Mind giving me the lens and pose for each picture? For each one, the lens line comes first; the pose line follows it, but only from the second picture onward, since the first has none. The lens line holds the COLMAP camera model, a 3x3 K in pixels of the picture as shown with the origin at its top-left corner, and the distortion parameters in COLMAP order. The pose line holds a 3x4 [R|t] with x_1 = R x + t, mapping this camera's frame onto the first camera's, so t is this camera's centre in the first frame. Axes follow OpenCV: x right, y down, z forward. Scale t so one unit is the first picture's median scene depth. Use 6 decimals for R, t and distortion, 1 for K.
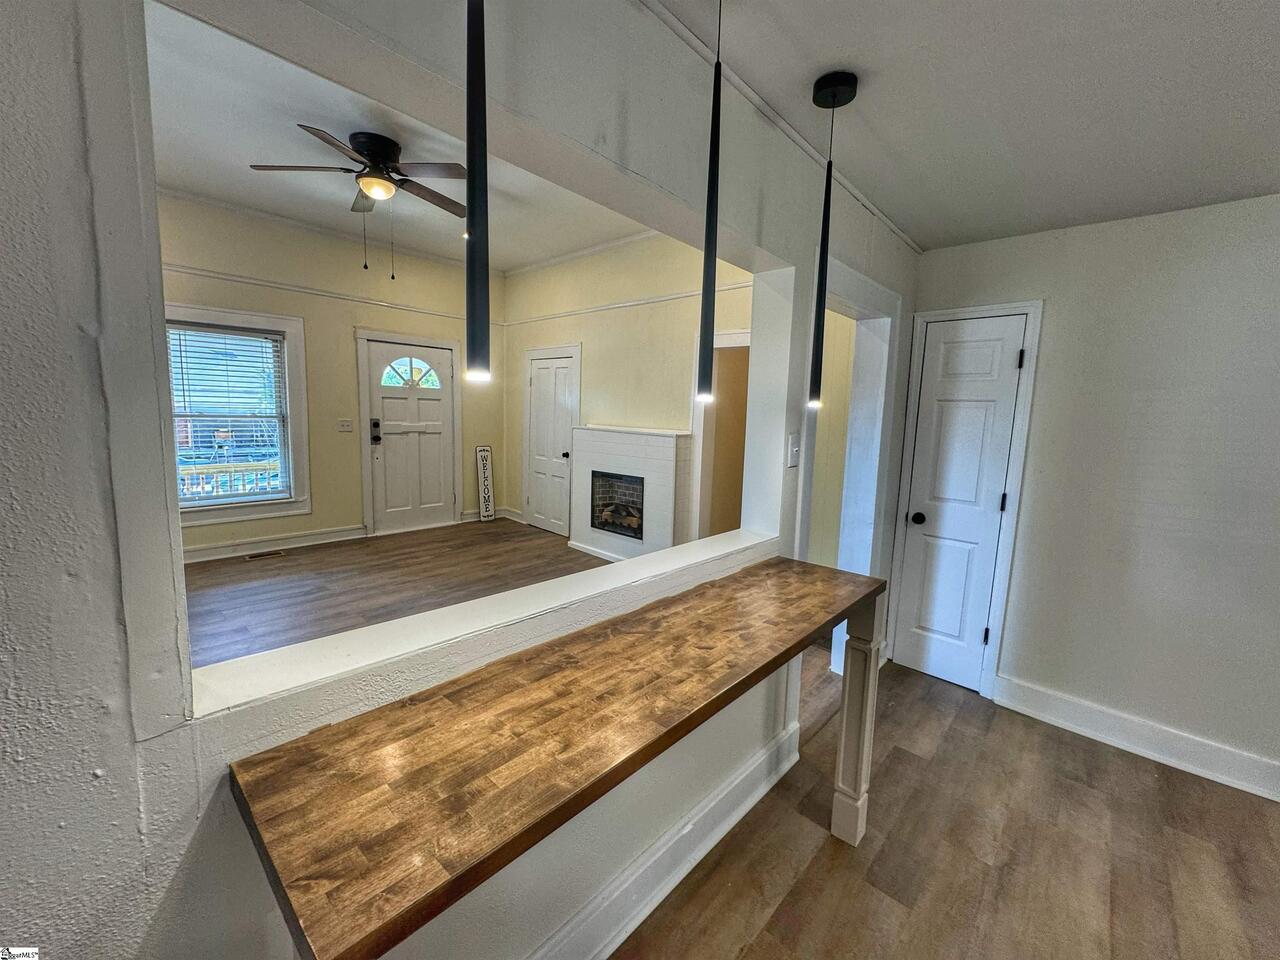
lens RADIAL K [[511.2, 0, 645.1], [0, 511.2, 479.2], [0, 0, 1]] dist [0.002914, 0.000093]
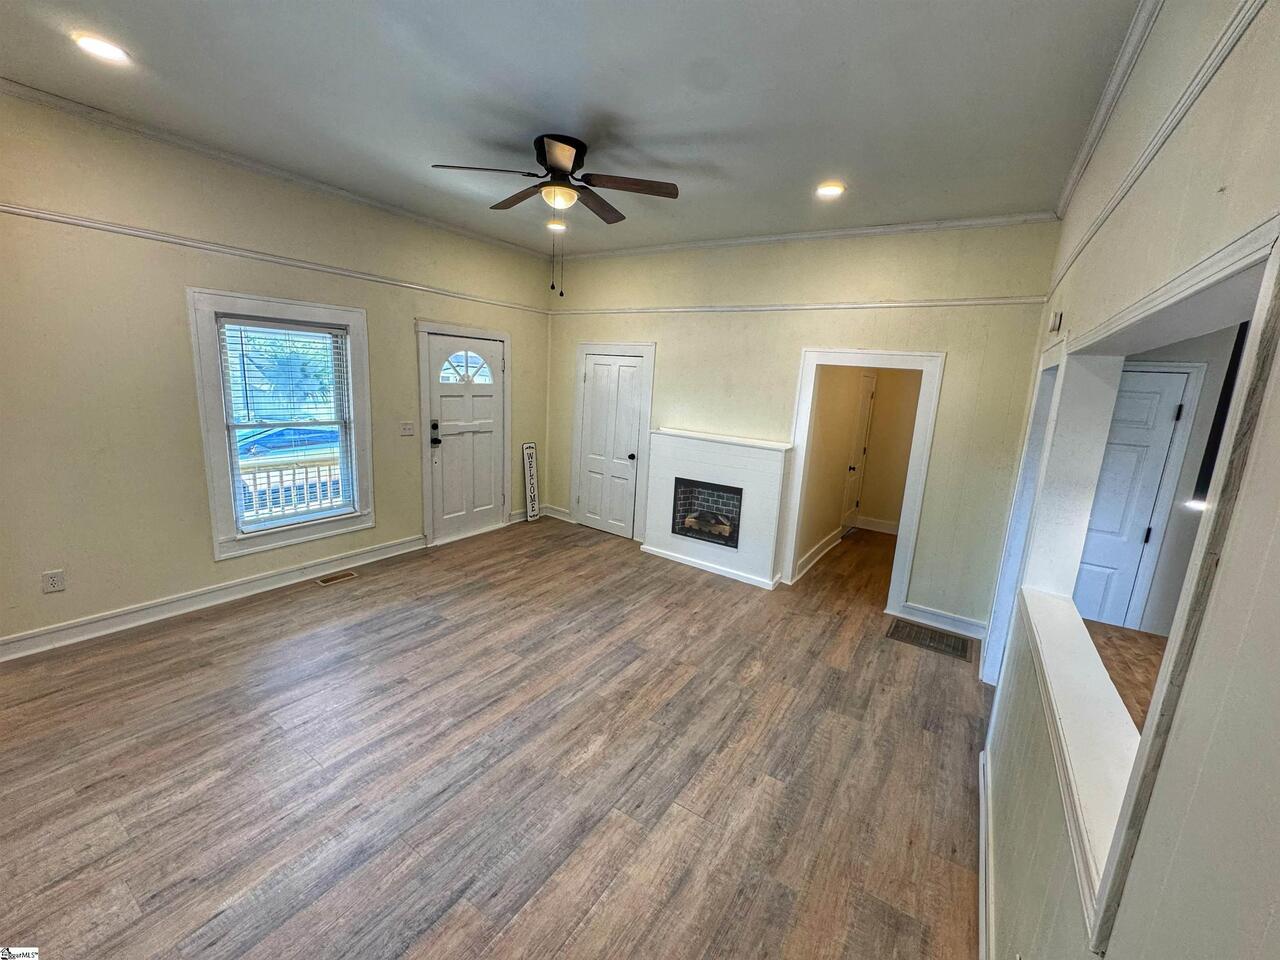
lens RADIAL K [[511.2, 0, 642.1], [0, 511.2, 477.3], [0, 0, 1]] dist [0.002914, 0.000093]
pose [[0.986311, -0.007563, 0.164724, -0.315627], [-0.004631, 0.997283, 0.073517, -0.085227], [-0.164833, -0.073274, 0.983596, 0.031948]]
